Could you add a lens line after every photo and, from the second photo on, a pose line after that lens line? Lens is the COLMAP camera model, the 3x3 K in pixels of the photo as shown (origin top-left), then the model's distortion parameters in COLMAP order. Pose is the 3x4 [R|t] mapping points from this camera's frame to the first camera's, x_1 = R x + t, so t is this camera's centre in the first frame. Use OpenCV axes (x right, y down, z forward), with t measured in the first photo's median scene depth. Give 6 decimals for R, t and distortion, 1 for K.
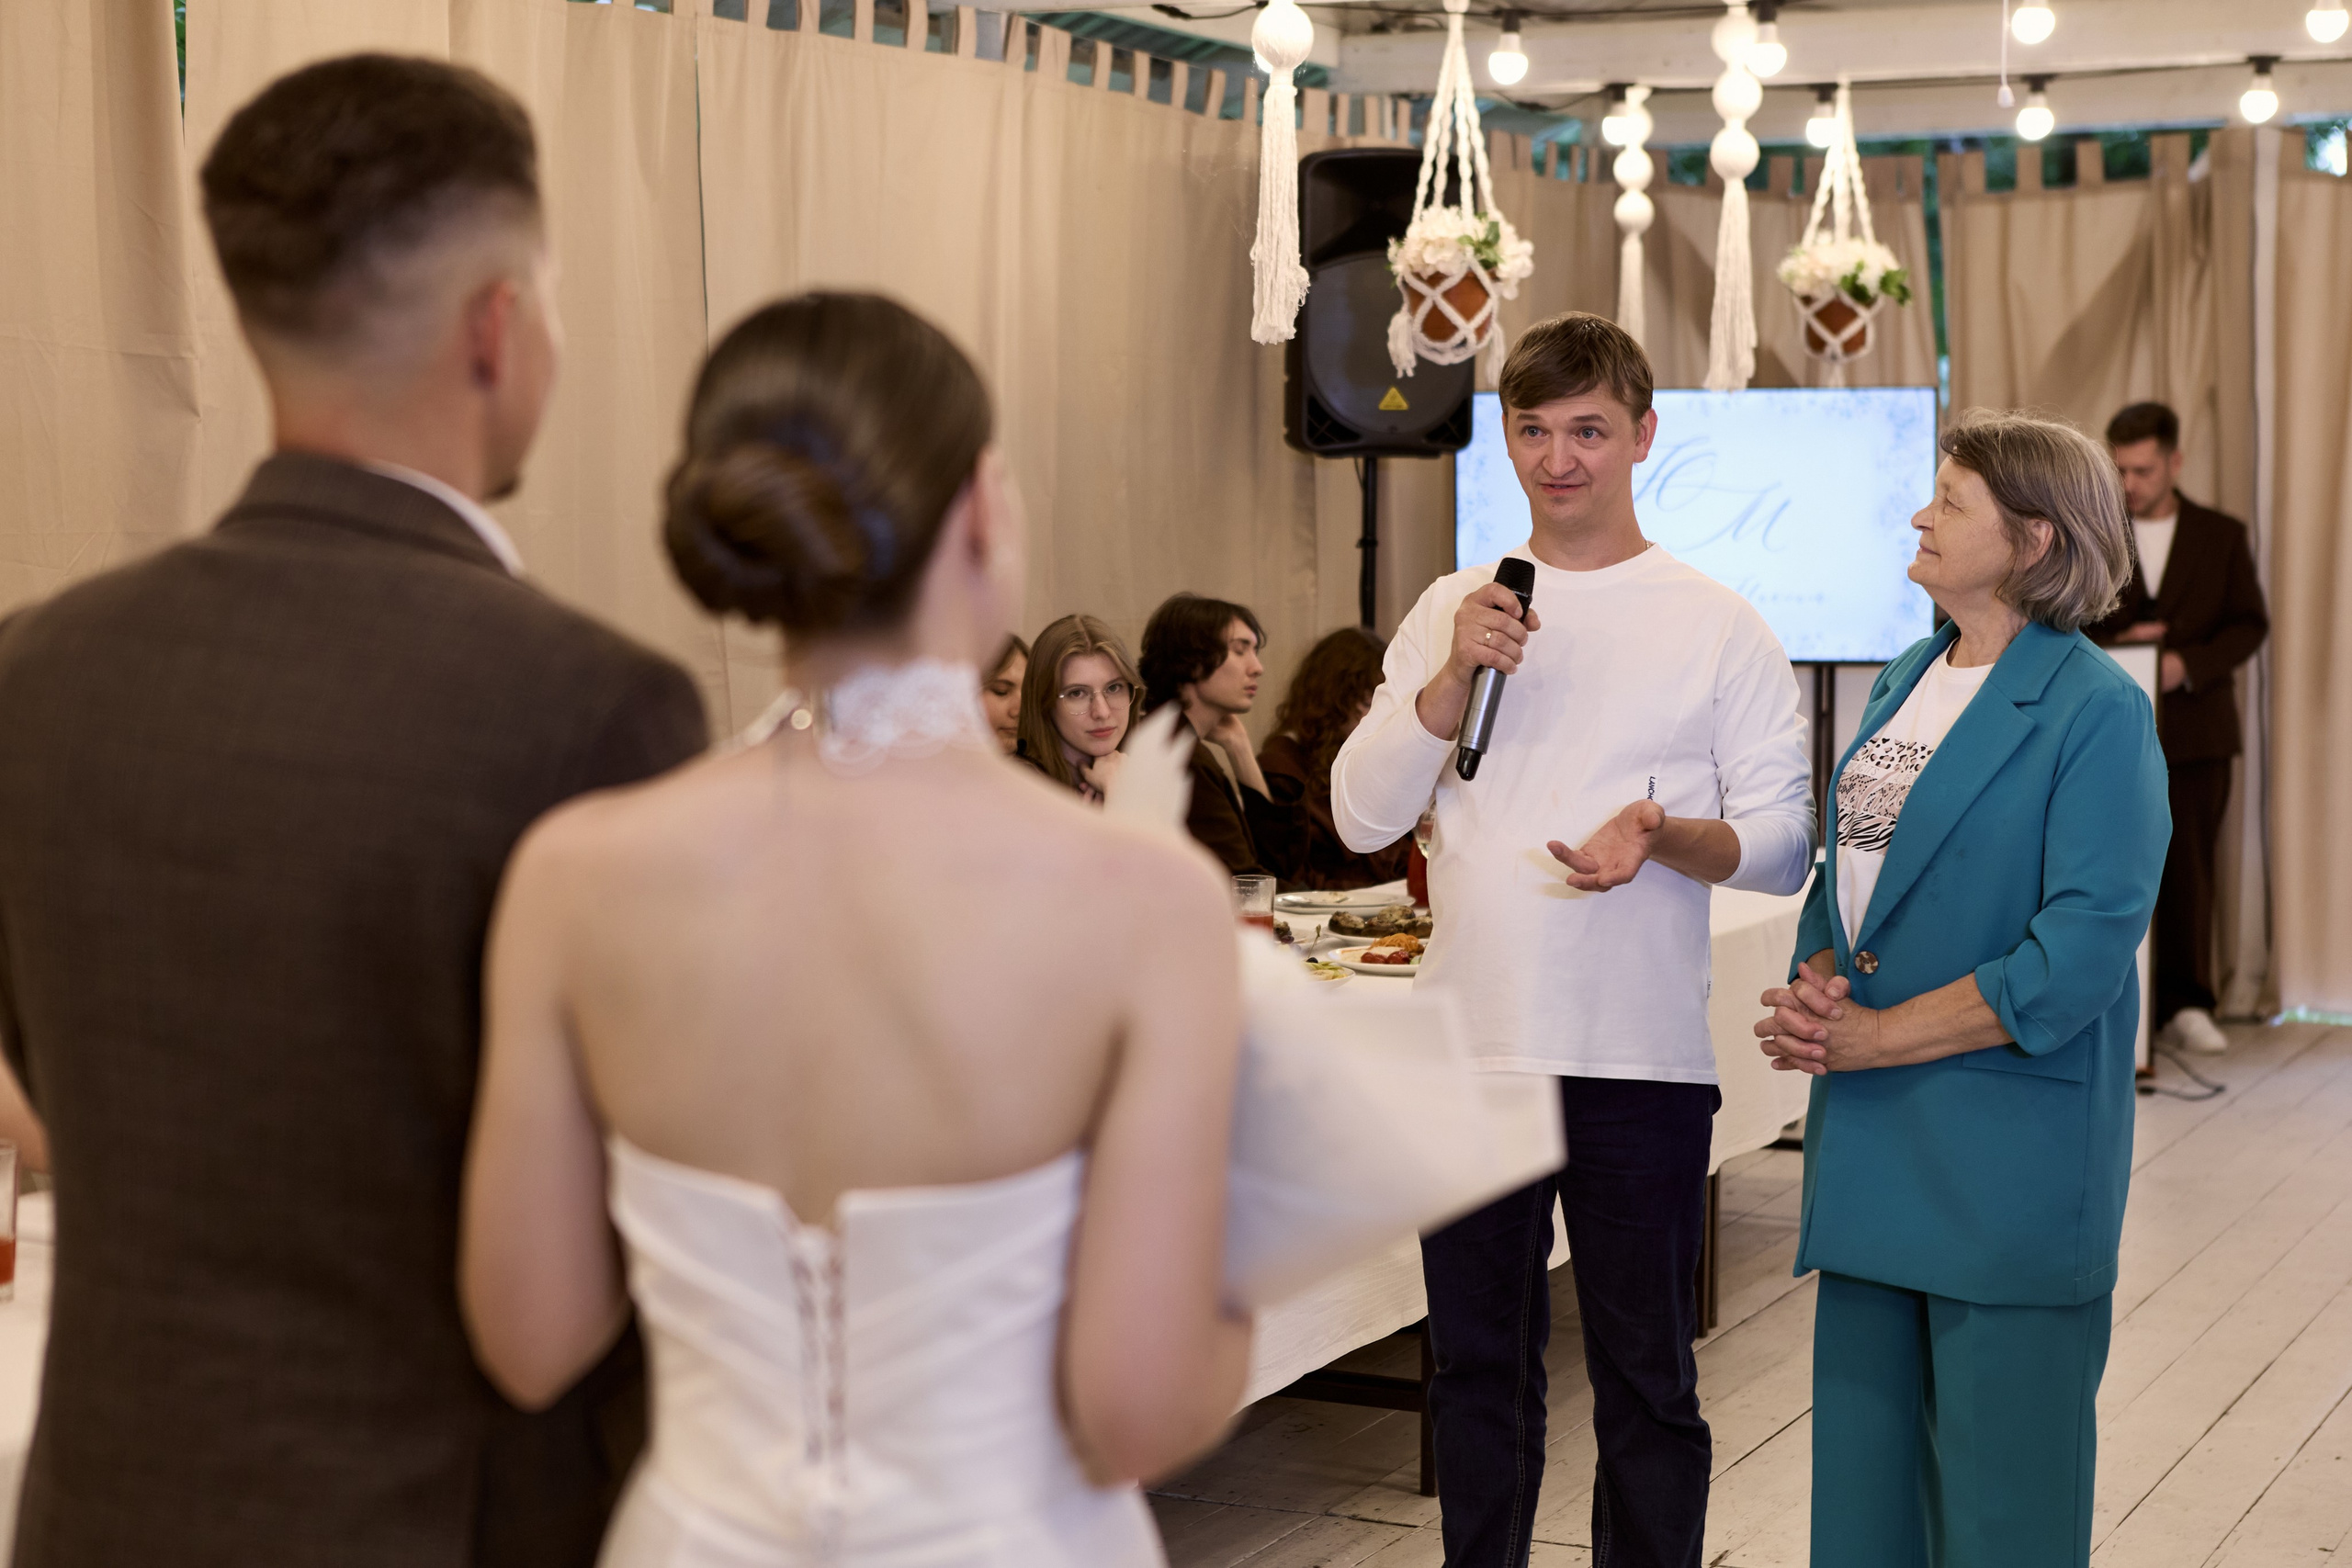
lens RADIAL K [[3884.4, 0, 1174.5], [0, 3884.4, 777.0], [0, 0, 1]] dist [-0.048268, 0.000000]
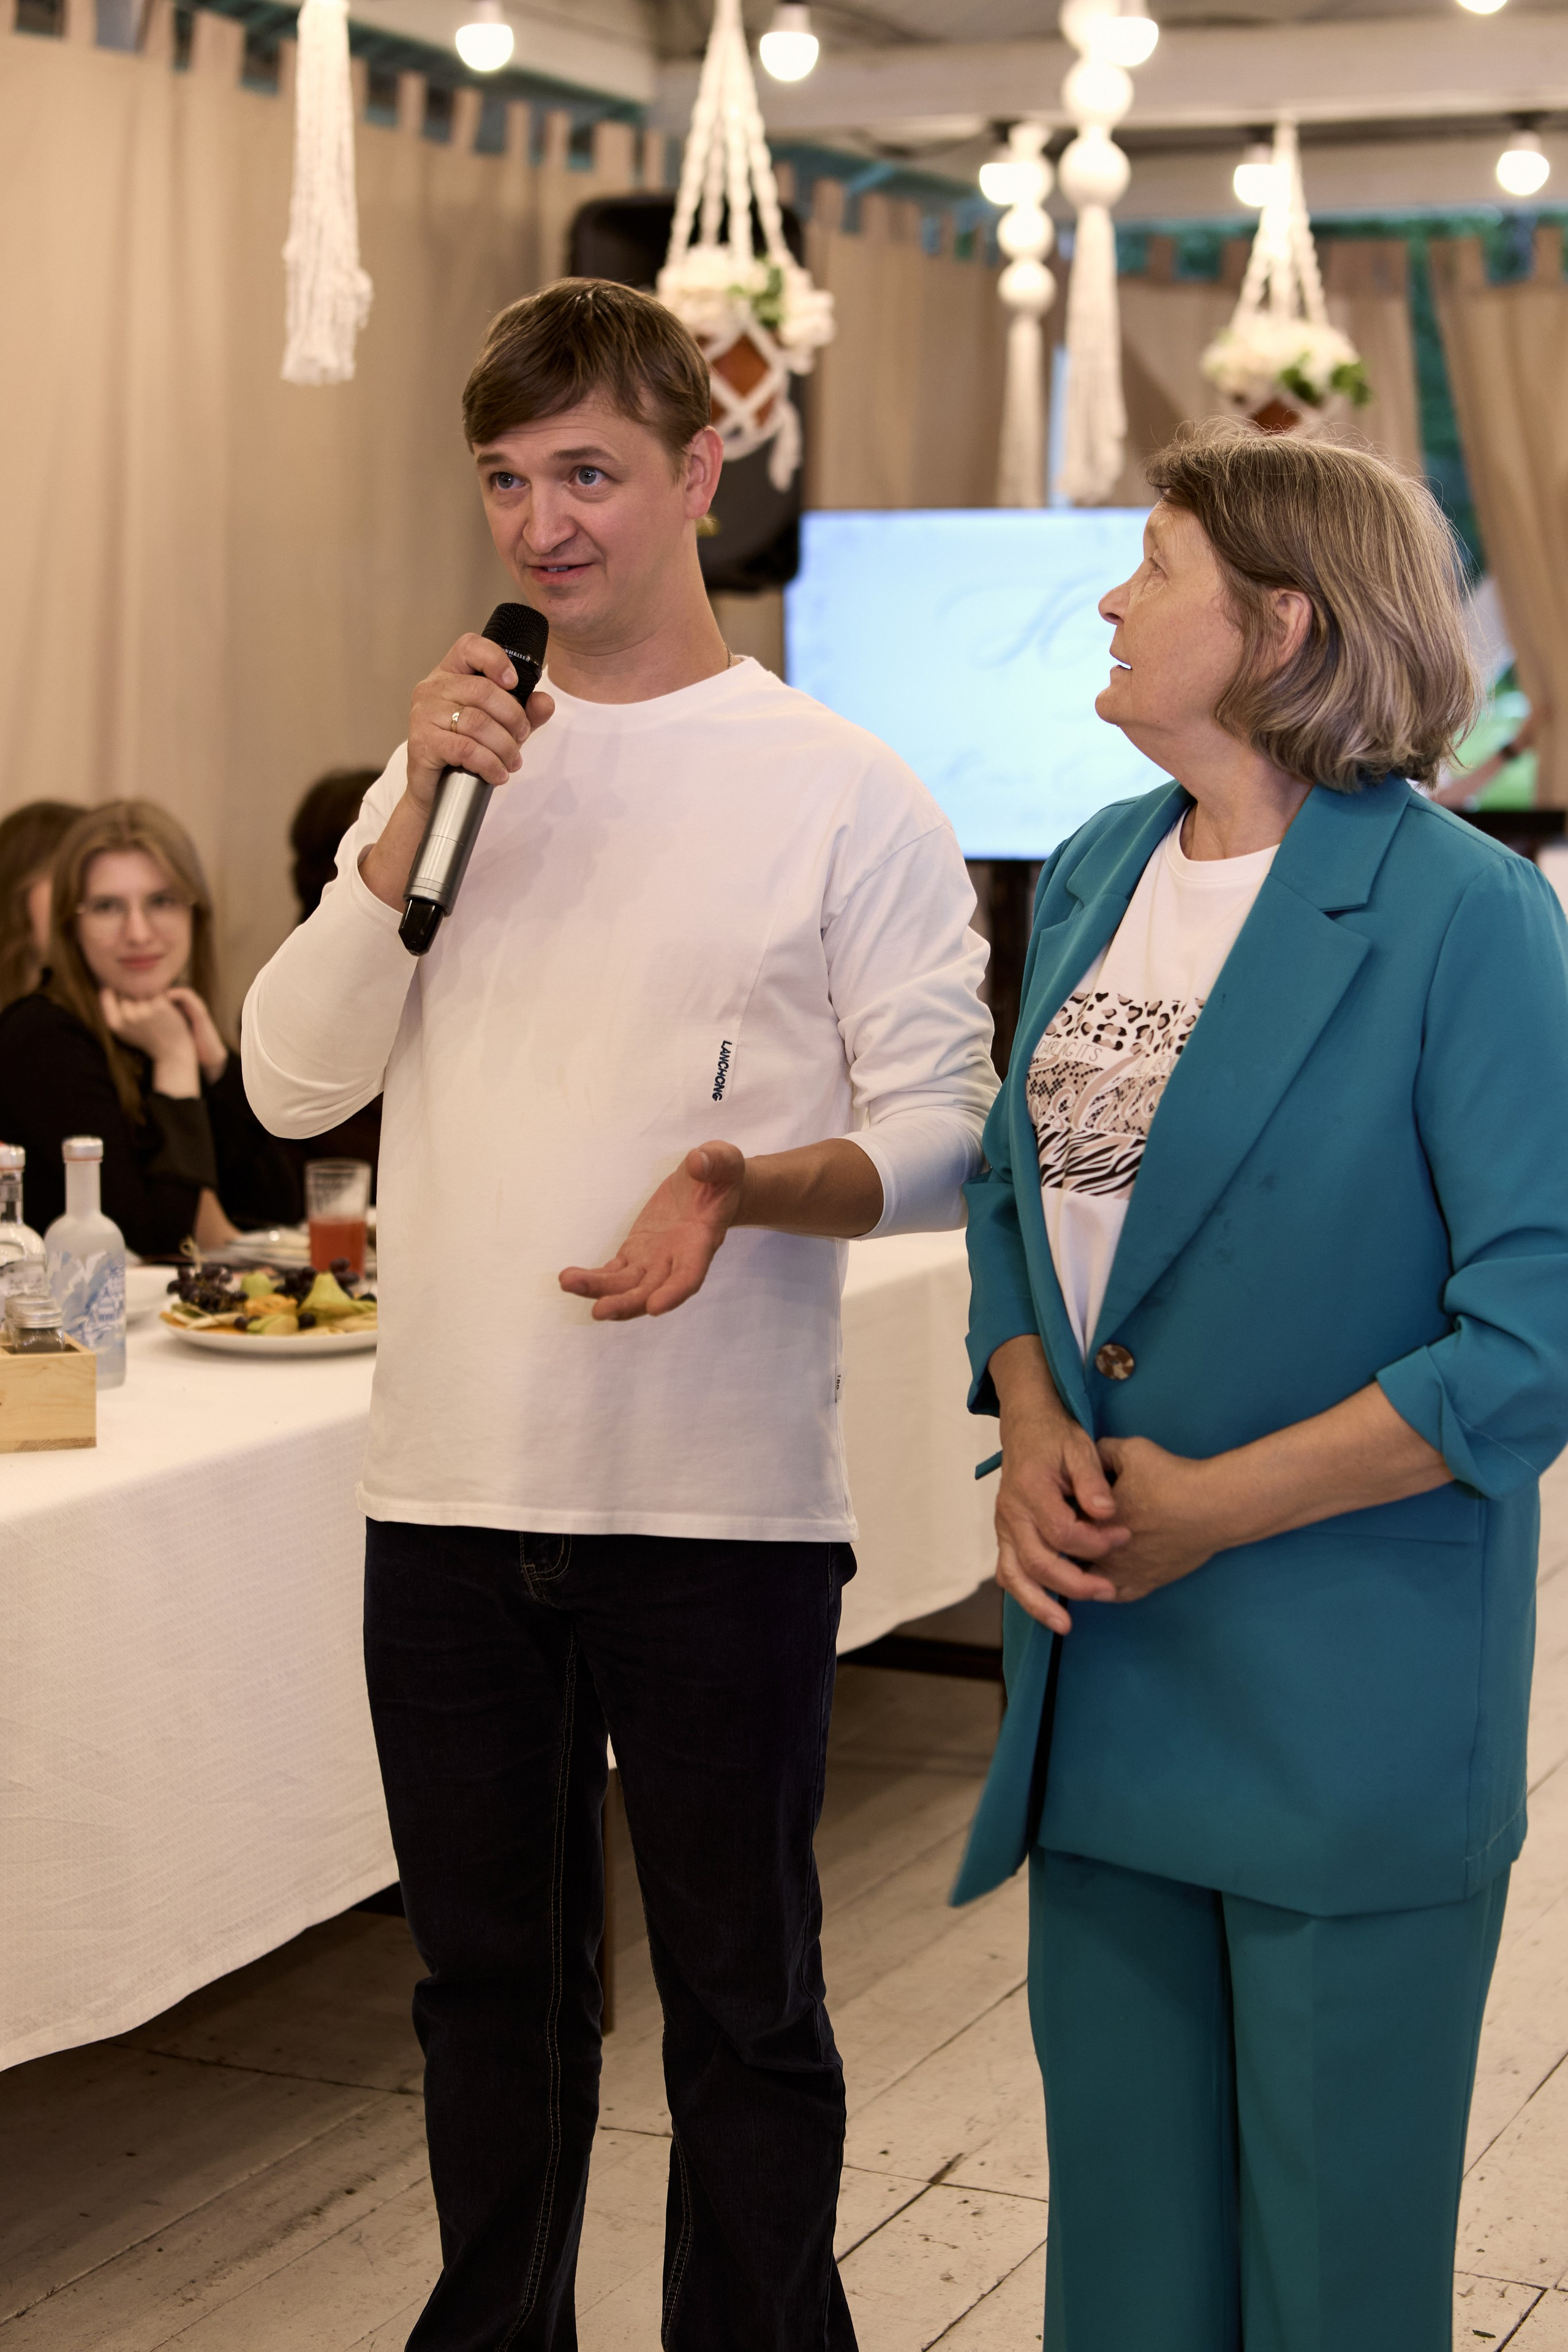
lens RADIAL K [[4126.8, 0, 785.3], [0, 4126.8, 1185.6], [0, 0, 1]] dist [0.020686, 0.000000]
pose [[0.999564, -0.002879, 0.029384, 0.060304], [0.001370, 0.998686, 0.051229, -0.007470], [-0.029493, -0.051166, 0.998255, 0.199627]]
